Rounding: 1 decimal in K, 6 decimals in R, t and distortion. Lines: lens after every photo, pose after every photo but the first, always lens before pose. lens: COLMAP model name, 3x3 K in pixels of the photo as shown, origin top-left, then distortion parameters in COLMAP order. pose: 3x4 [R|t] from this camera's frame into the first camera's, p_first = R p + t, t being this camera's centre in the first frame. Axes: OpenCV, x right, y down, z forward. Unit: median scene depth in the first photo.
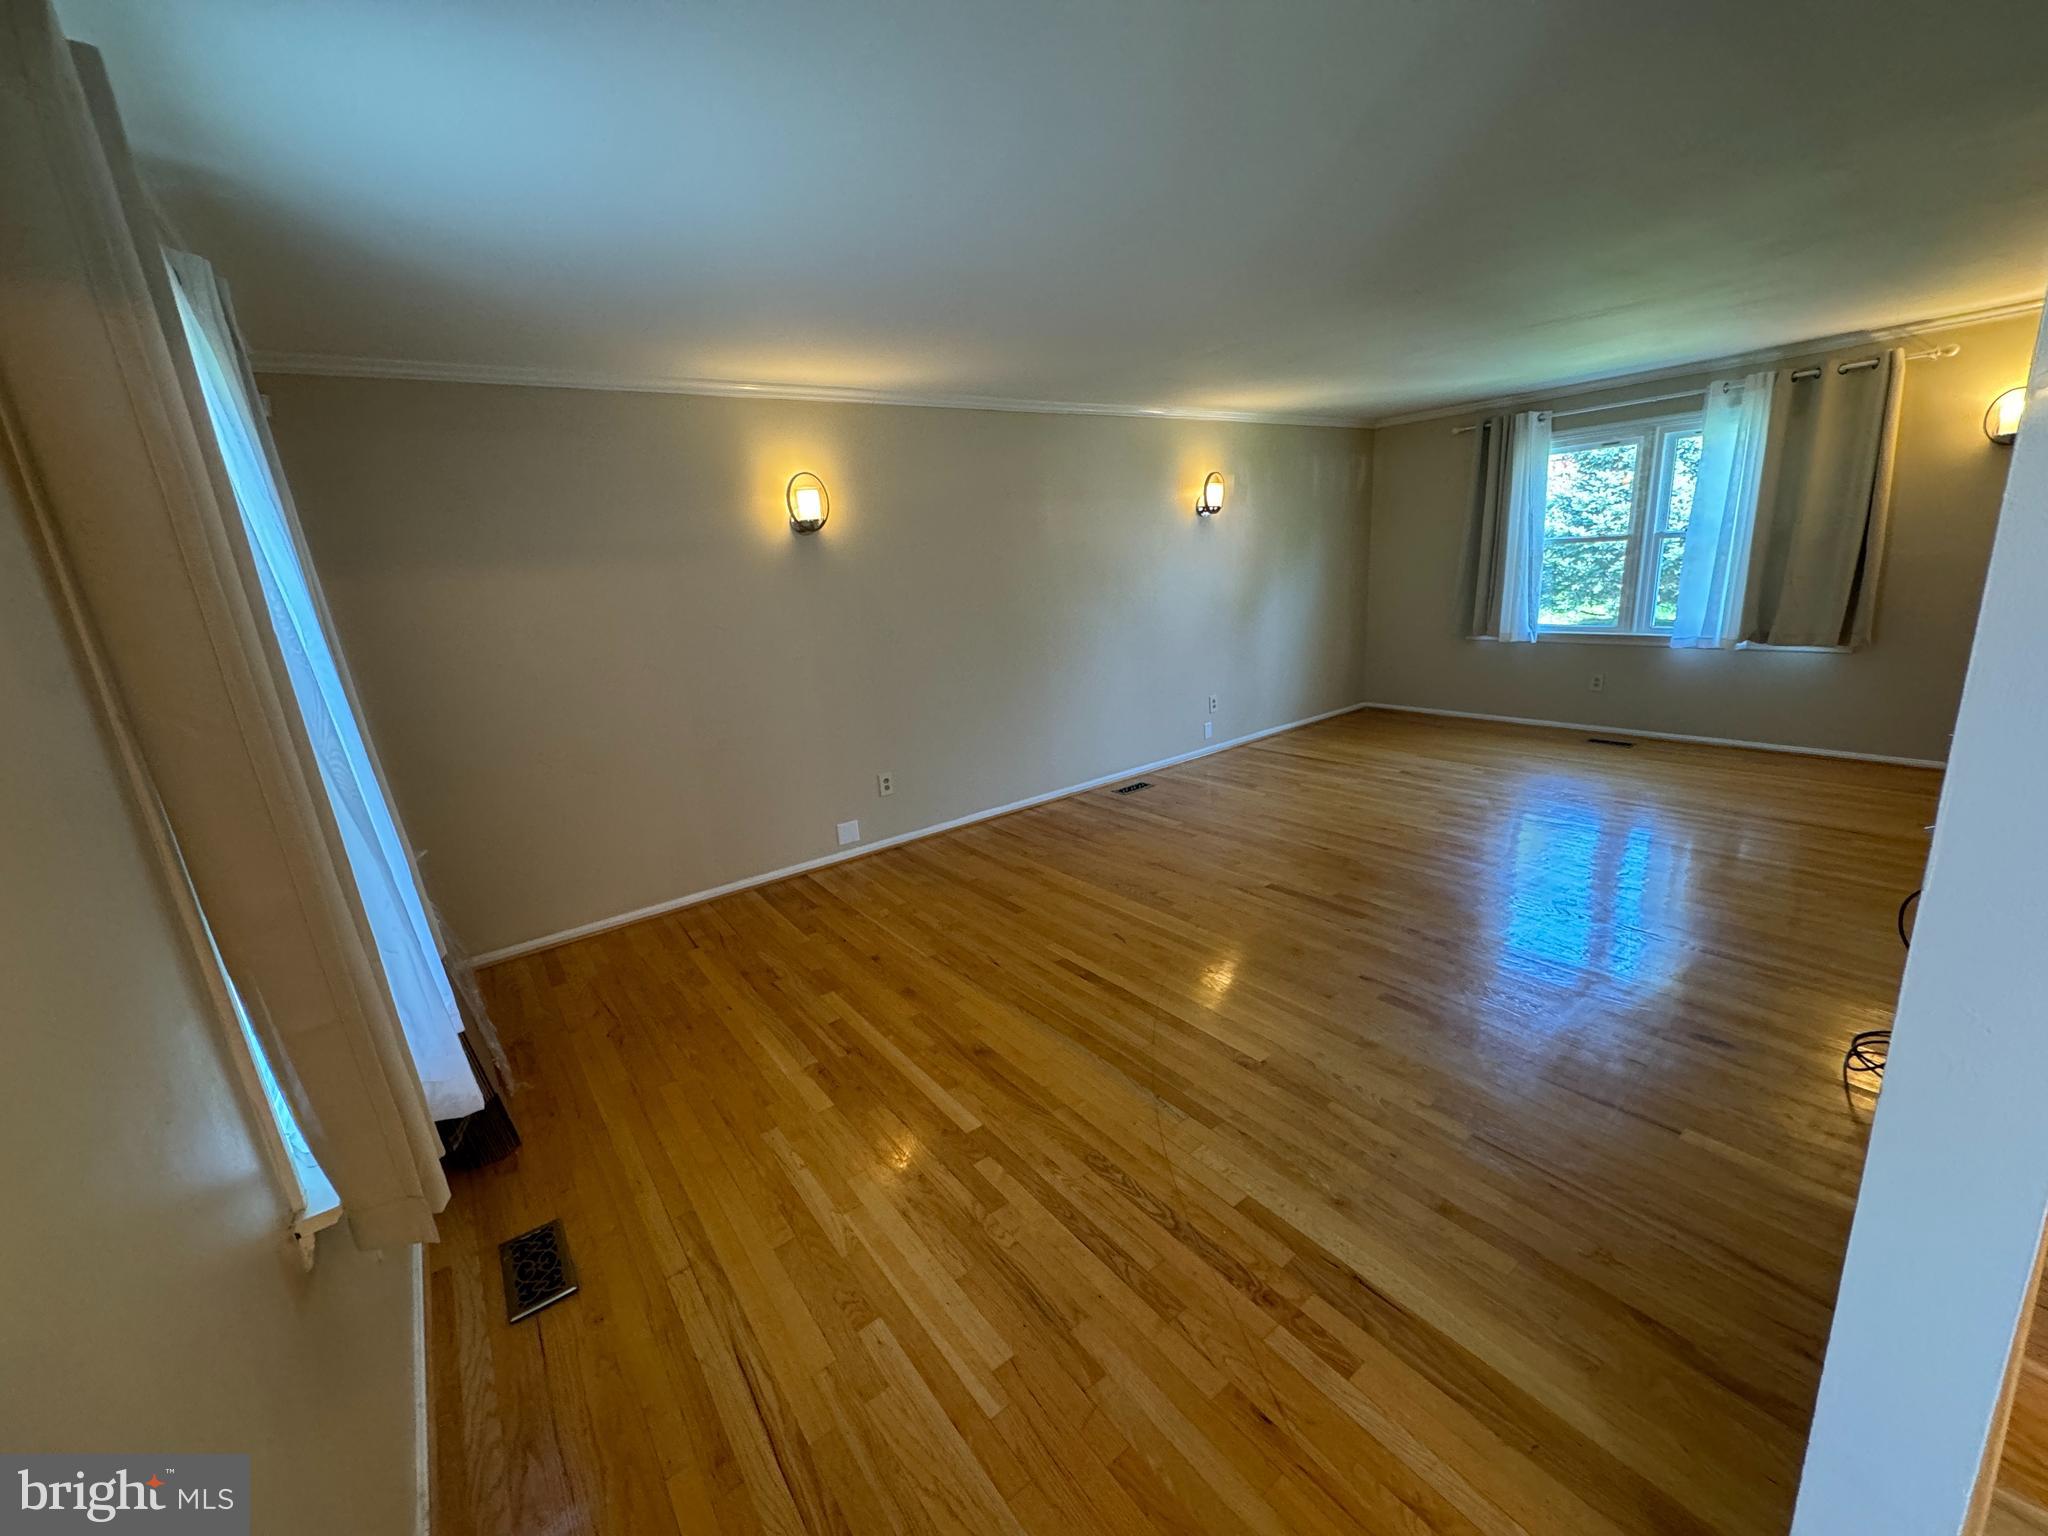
lens RADIAL K [[819.0, 0, 1036.0], [0, 819.0, 775.4], [0, 0, 1]] dist [-0.001812, 0.000108]
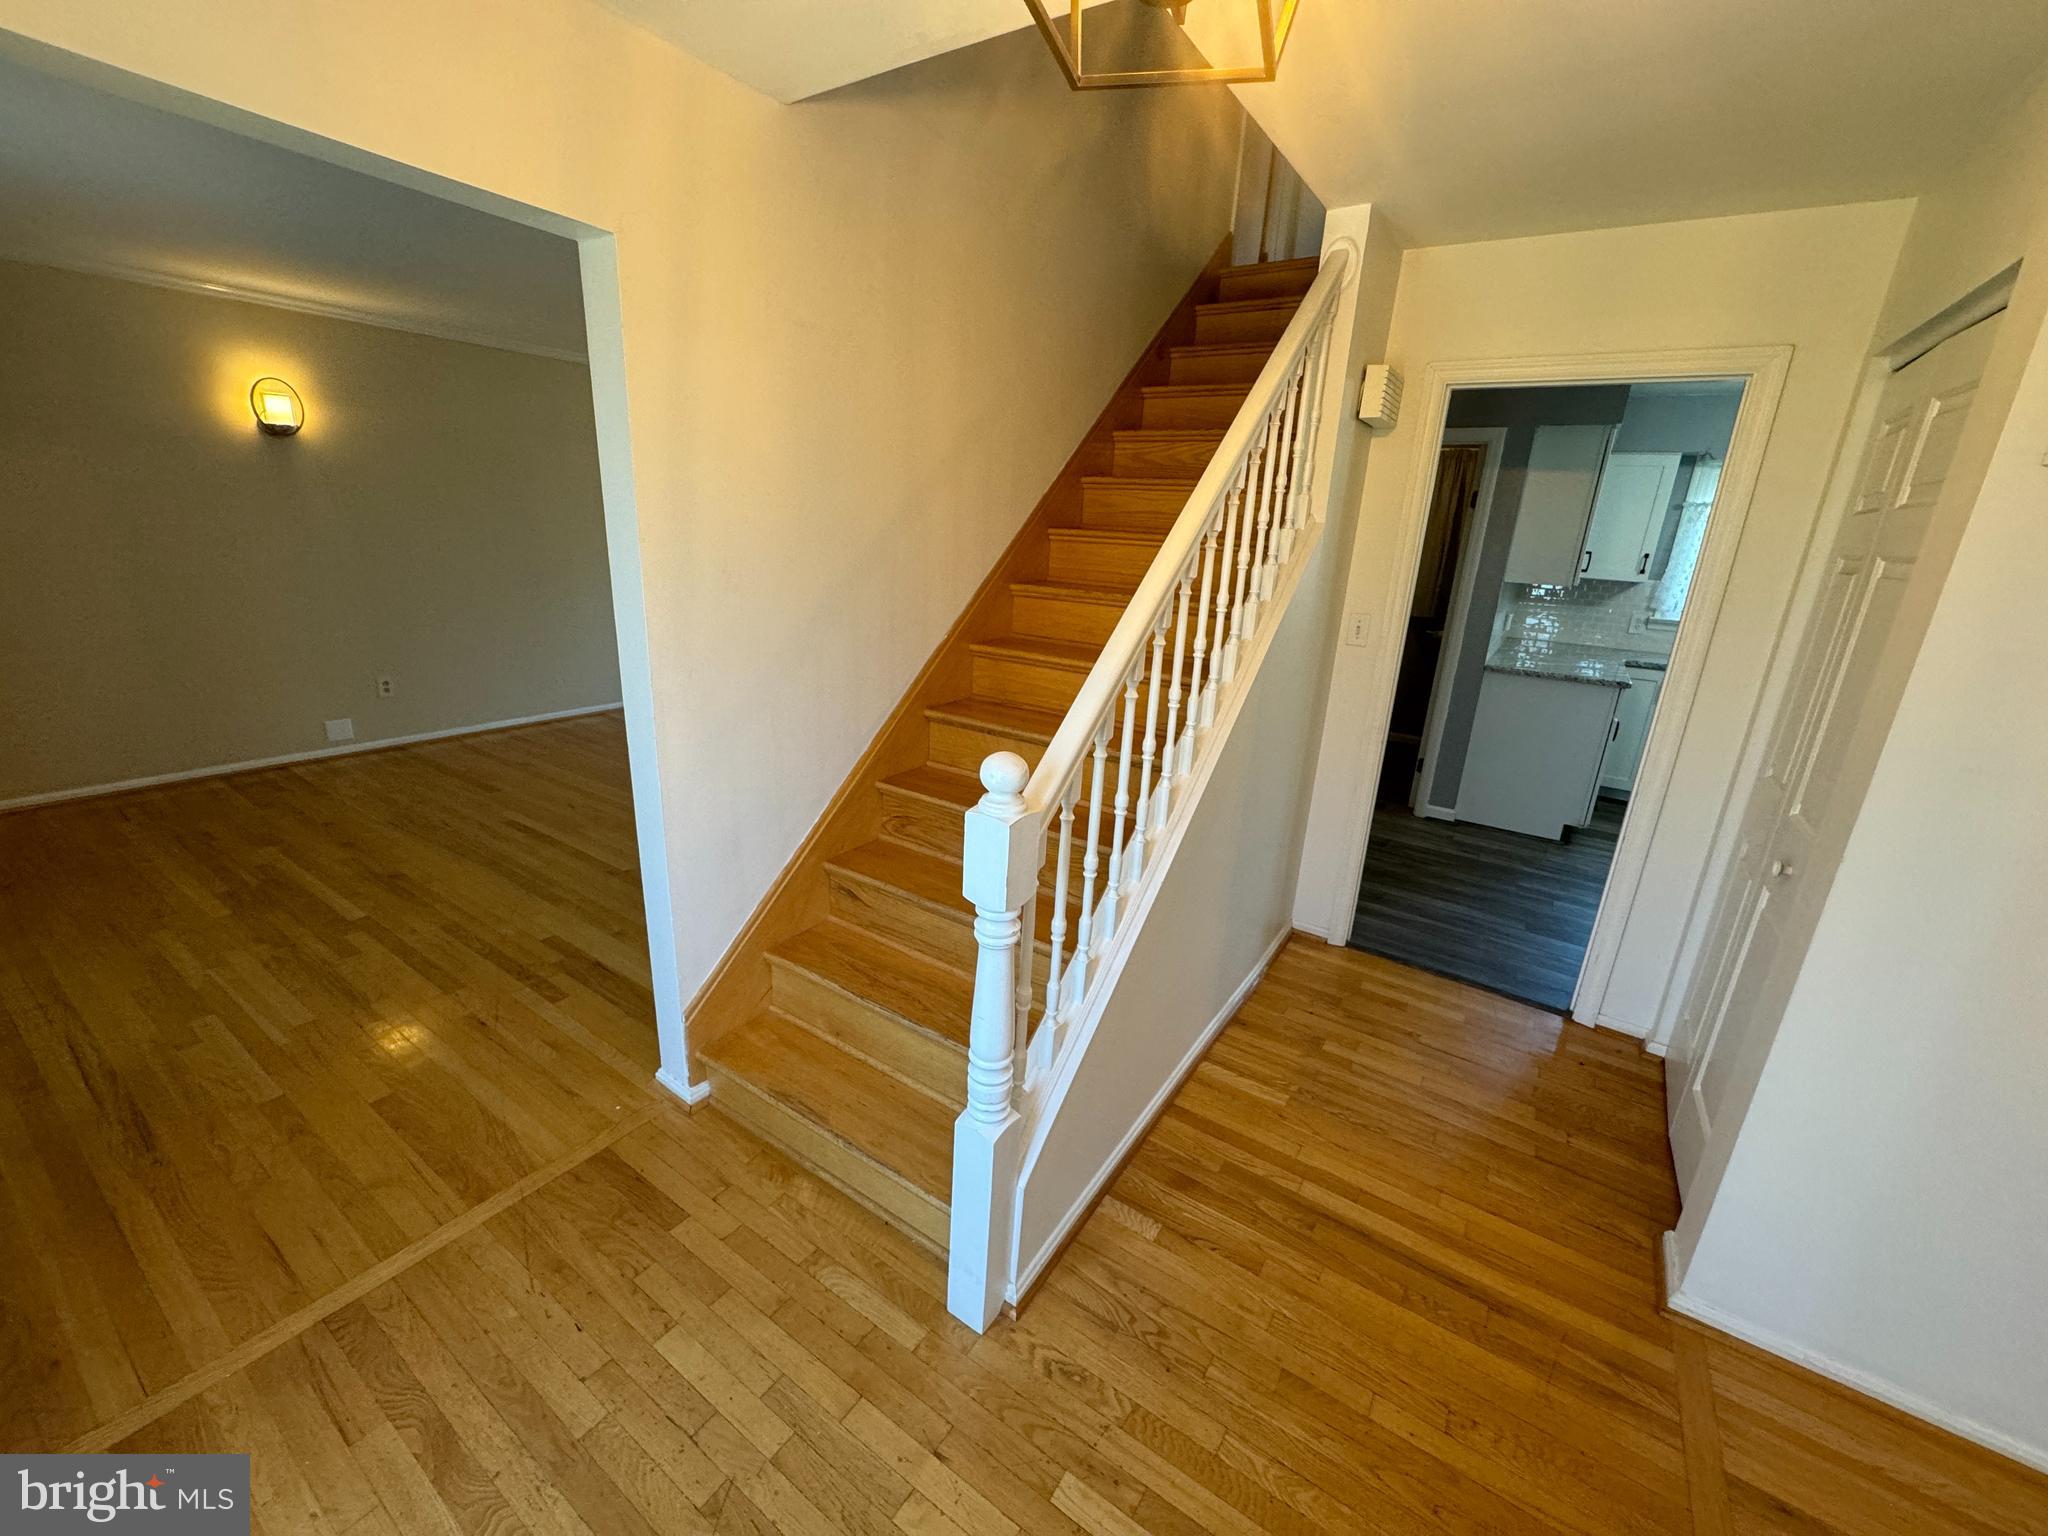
lens RADIAL K [[819.0, 0, 1025.8], [0, 819.0, 766.8], [0, 0, 1]] dist [-0.001812, 0.000108]
pose [[0.939032, 0.019449, 0.343281, 0.351411], [-0.028962, 0.999325, 0.022604, 0.099847], [-0.342609, -0.031168, 0.938961, -0.428166]]
